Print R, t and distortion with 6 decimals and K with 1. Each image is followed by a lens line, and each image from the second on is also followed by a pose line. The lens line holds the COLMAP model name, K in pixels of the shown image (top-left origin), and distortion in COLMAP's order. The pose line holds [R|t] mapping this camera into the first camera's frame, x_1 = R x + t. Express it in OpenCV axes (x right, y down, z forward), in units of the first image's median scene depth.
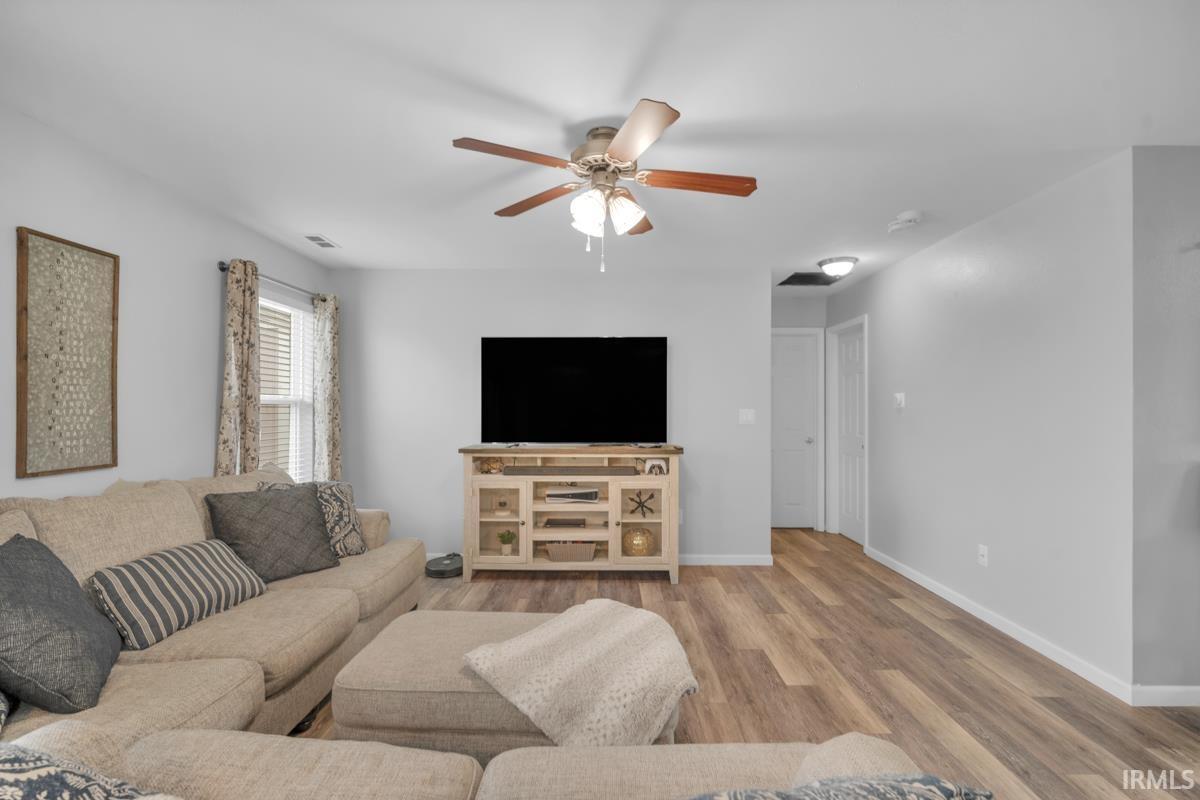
lens RADIAL K [[523.1, 0, 599.7], [0, 523.1, 405.7], [0, 0, 1]] dist [-0.017780, 0.001850]
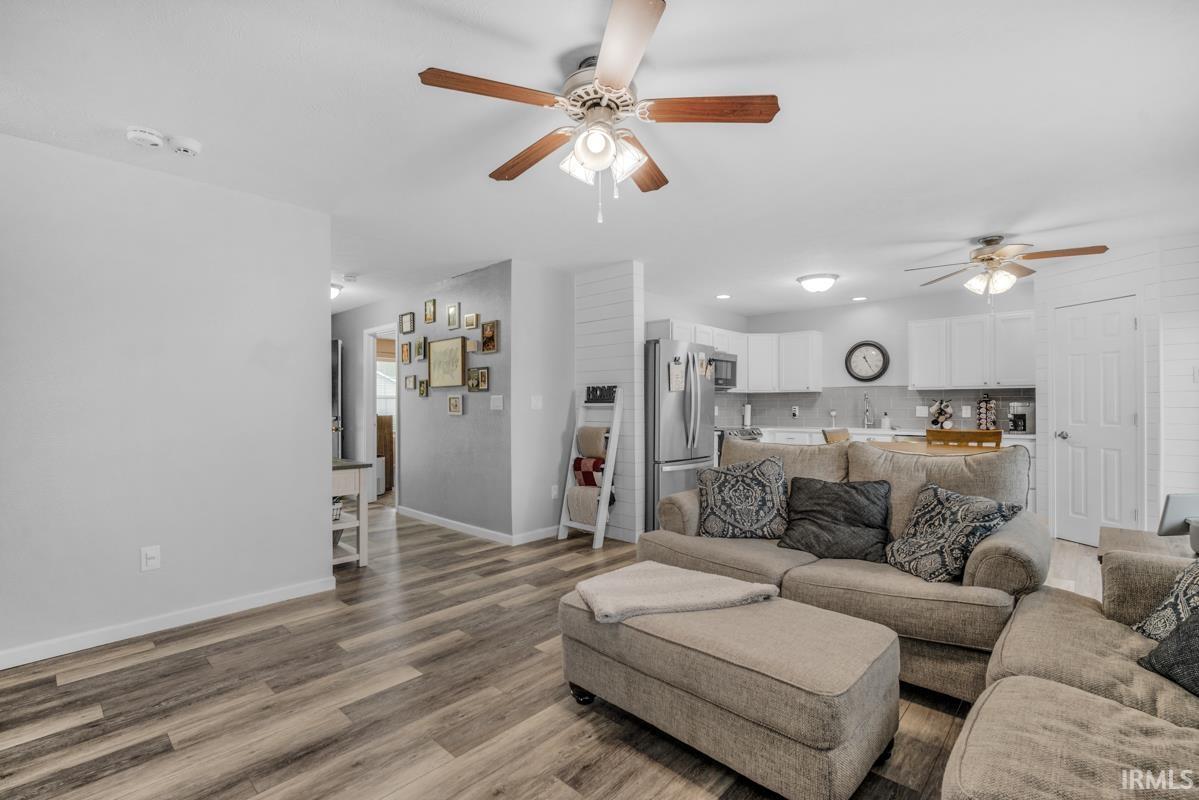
lens RADIAL K [[522.6, 0, 582.1], [0, 522.6, 409.1], [0, 0, 1]] dist [-0.017780, 0.001850]
pose [[-0.724203, -0.003195, 0.689579, -0.415396], [0.000175, 0.999988, 0.004816, 0.035024], [-0.689587, 0.003608, -0.724194, 1.208910]]
